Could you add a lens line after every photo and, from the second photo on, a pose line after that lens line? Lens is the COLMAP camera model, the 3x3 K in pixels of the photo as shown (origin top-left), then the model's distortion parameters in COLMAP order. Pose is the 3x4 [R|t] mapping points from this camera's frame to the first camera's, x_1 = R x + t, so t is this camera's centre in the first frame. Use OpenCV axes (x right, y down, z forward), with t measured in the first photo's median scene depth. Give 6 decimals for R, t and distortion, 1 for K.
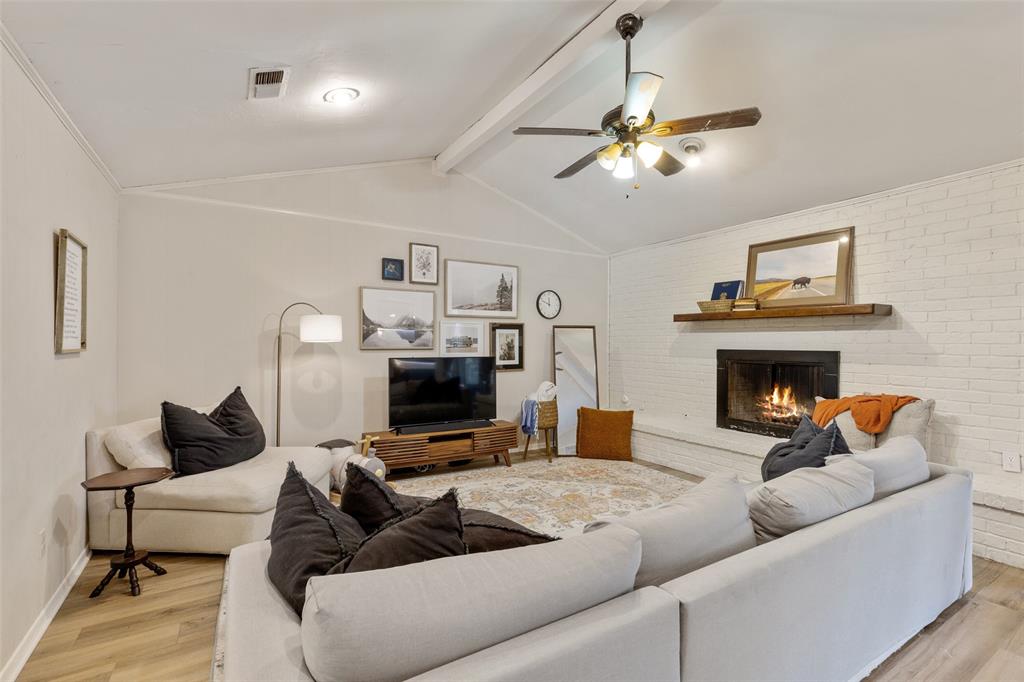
lens RADIAL K [[469.2, 0, 512.5], [0, 469.2, 340.3], [0, 0, 1]] dist [0.000142, 0.000018]
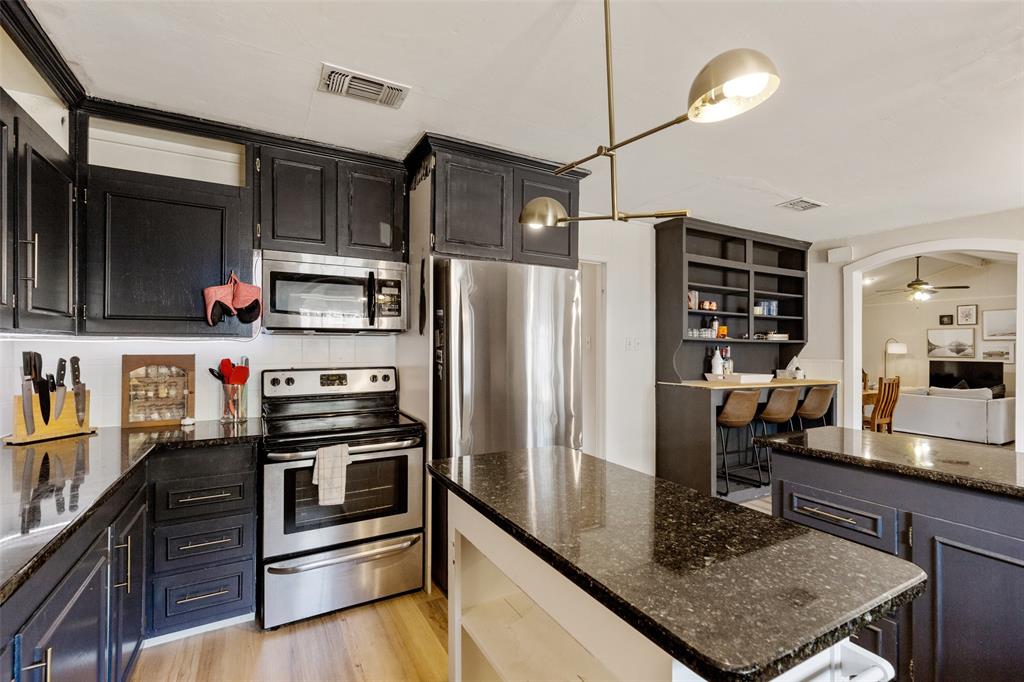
lens RADIAL K [[469.2, 0, 514.2], [0, 469.2, 343.1], [0, 0, 1]] dist [0.000142, 0.000018]
pose [[-0.042004, -0.008844, -0.999078, 1.956924], [-0.001217, 0.999961, -0.008801, -0.022524], [0.999117, 0.000846, -0.042013, -0.883376]]
